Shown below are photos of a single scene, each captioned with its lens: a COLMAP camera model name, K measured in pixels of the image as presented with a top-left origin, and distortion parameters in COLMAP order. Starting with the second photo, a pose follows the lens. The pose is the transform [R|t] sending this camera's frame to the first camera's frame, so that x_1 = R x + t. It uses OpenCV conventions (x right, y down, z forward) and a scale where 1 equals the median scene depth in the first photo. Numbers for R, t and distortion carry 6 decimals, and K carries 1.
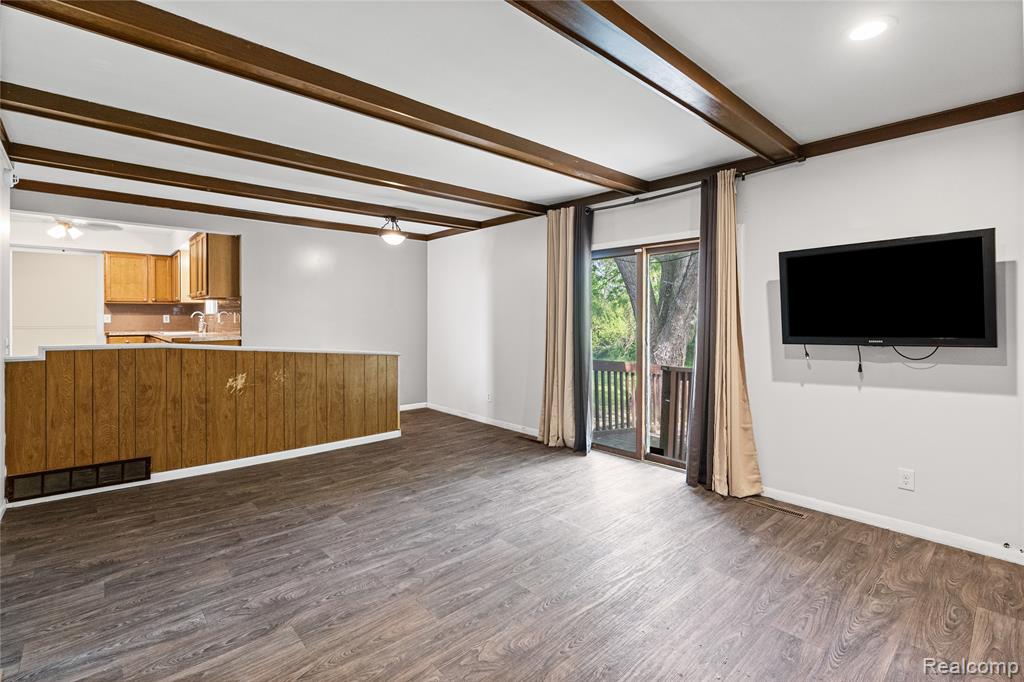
lens RADIAL K [[473.6, 0, 512.7], [0, 473.6, 319.8], [0, 0, 1]] dist [-0.001197, 0.000651]
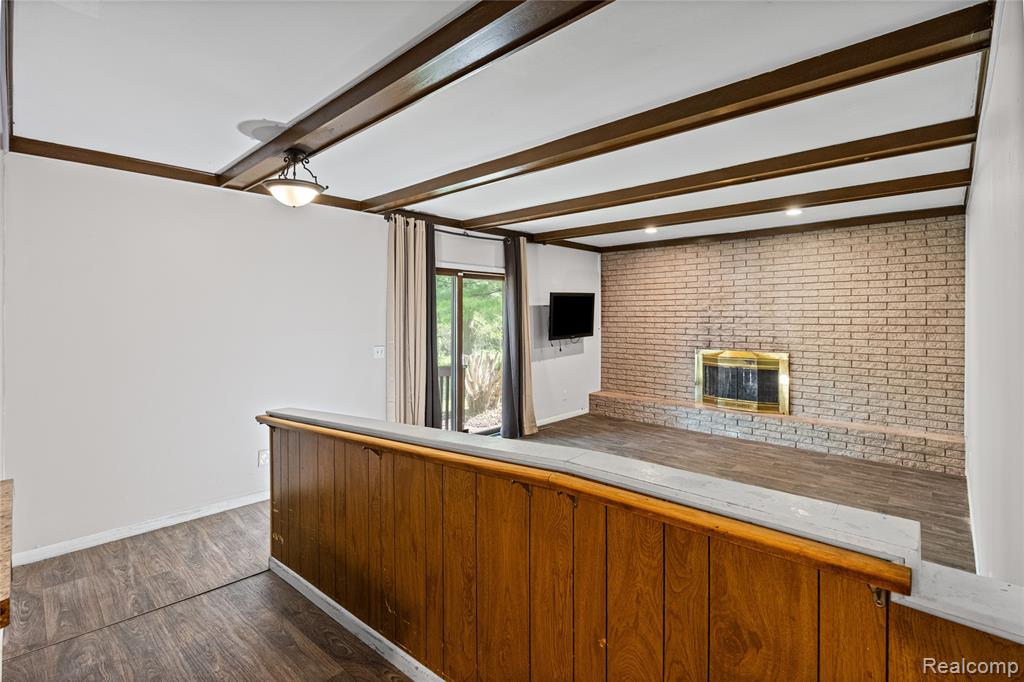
lens RADIAL K [[468.1, 0, 512.1], [0, 468.1, 310.8], [0, 0, 1]] dist [-0.003506, 0.000339]
pose [[-0.083608, 0.003897, 0.996491, -0.981106], [0.002711, 0.999990, -0.003683, -0.046909], [-0.996495, 0.002393, -0.083618, 0.991894]]
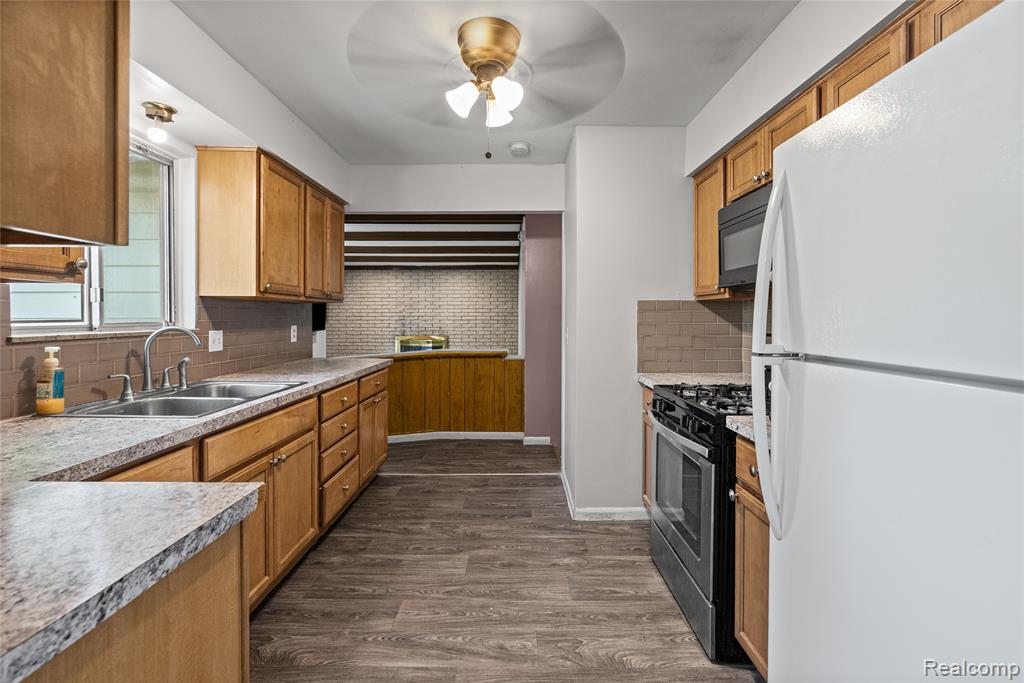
lens RADIAL K [[468.1, 0, 512.1], [0, 468.1, 311.3], [0, 0, 1]] dist [-0.003506, 0.000339]
pose [[-0.739677, 0.005093, 0.672943, -1.560264], [-0.000767, 0.999964, -0.008411, -0.037268], [-0.672962, -0.006737, -0.739646, 1.627077]]
